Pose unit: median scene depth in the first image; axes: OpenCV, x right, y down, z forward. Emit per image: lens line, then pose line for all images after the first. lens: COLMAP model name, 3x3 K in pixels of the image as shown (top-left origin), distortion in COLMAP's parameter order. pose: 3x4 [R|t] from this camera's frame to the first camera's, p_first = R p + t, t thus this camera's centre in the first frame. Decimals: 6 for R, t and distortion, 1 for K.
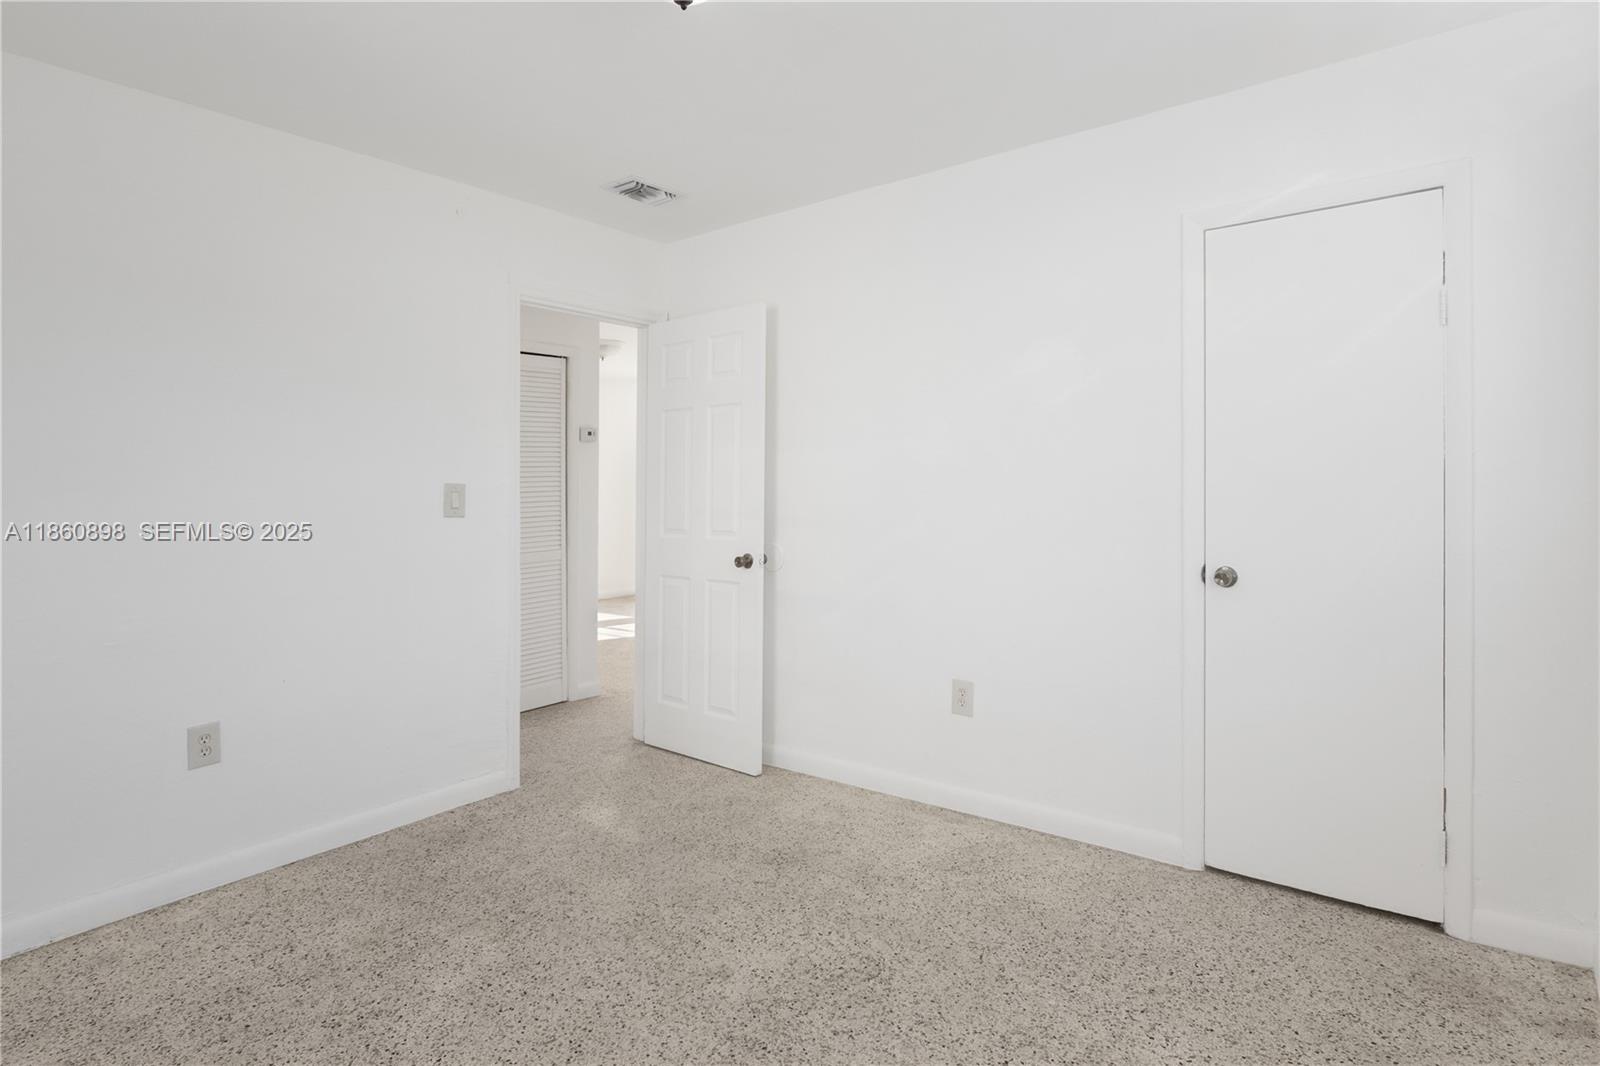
lens RADIAL K [[853.0, 0, 794.4], [0, 853.0, 460.4], [0, 0, 1]] dist [-0.001081, 0.000762]
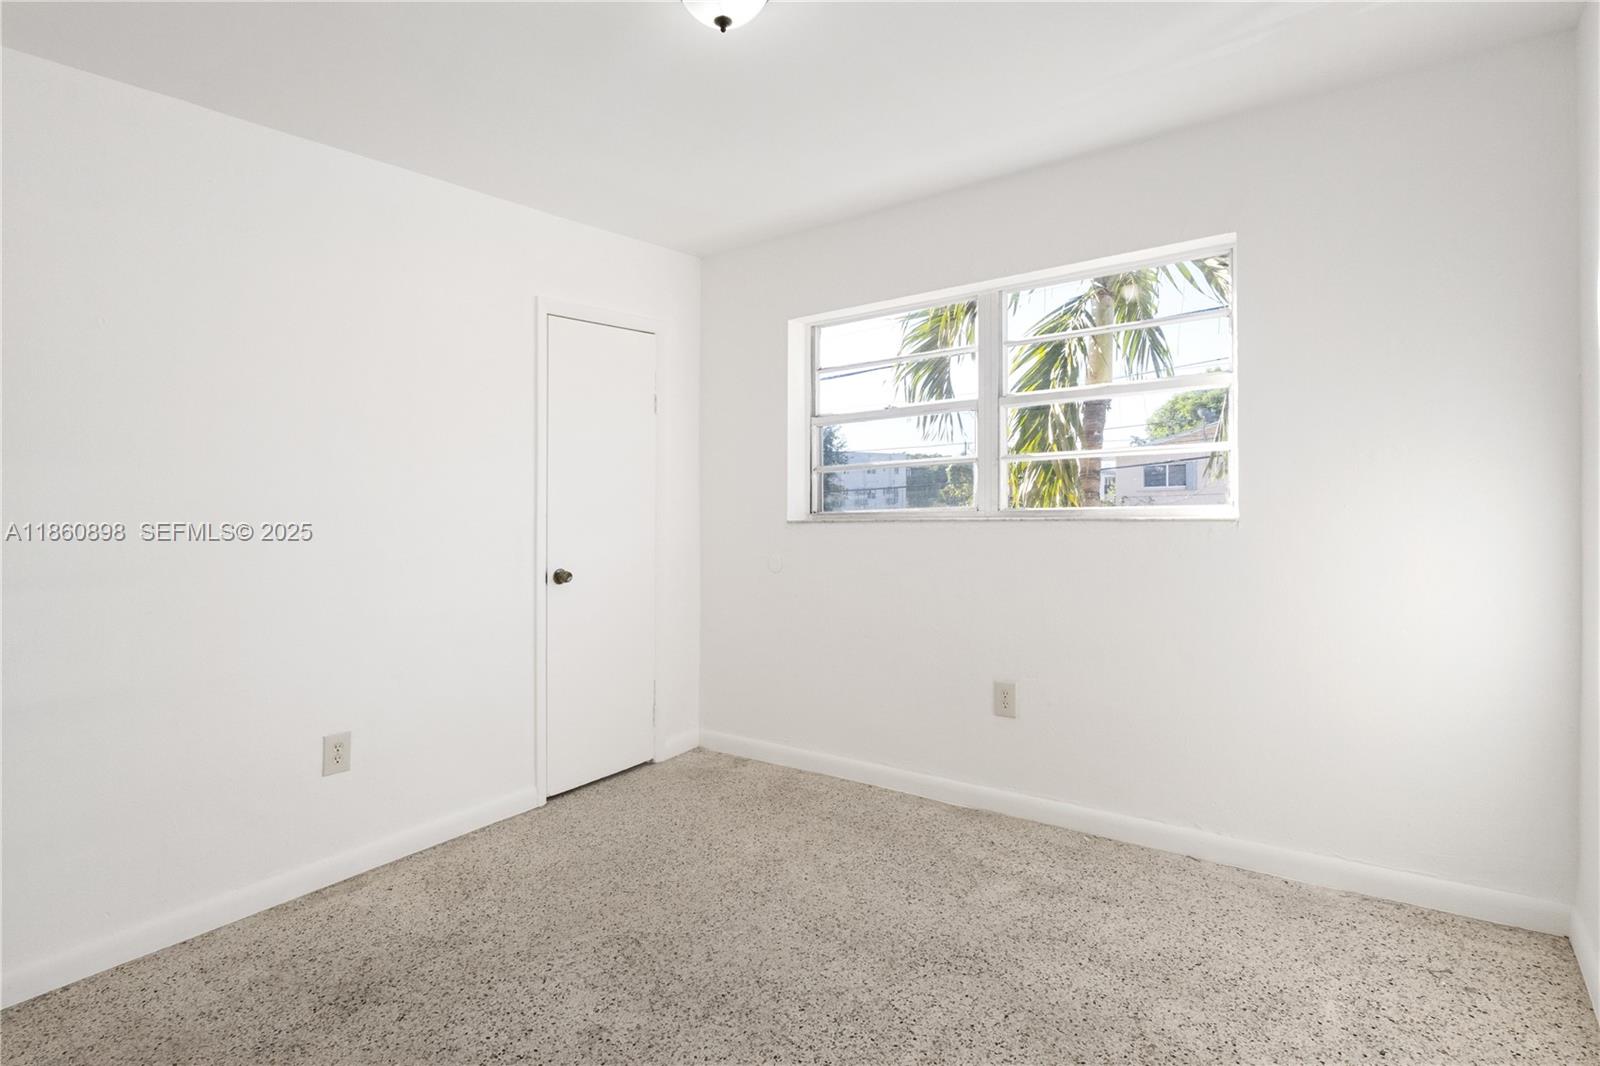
lens RADIAL K [[801.7, 0, 796.4], [0, 801.7, 509.9], [0, 0, 1]] dist [-0.001519, 0.000723]
pose [[-0.014180, -0.001190, 0.999899, -0.871957], [0.001067, 0.999999, 0.001205, 0.035071], [-0.999899, 0.001084, -0.014179, 0.728407]]
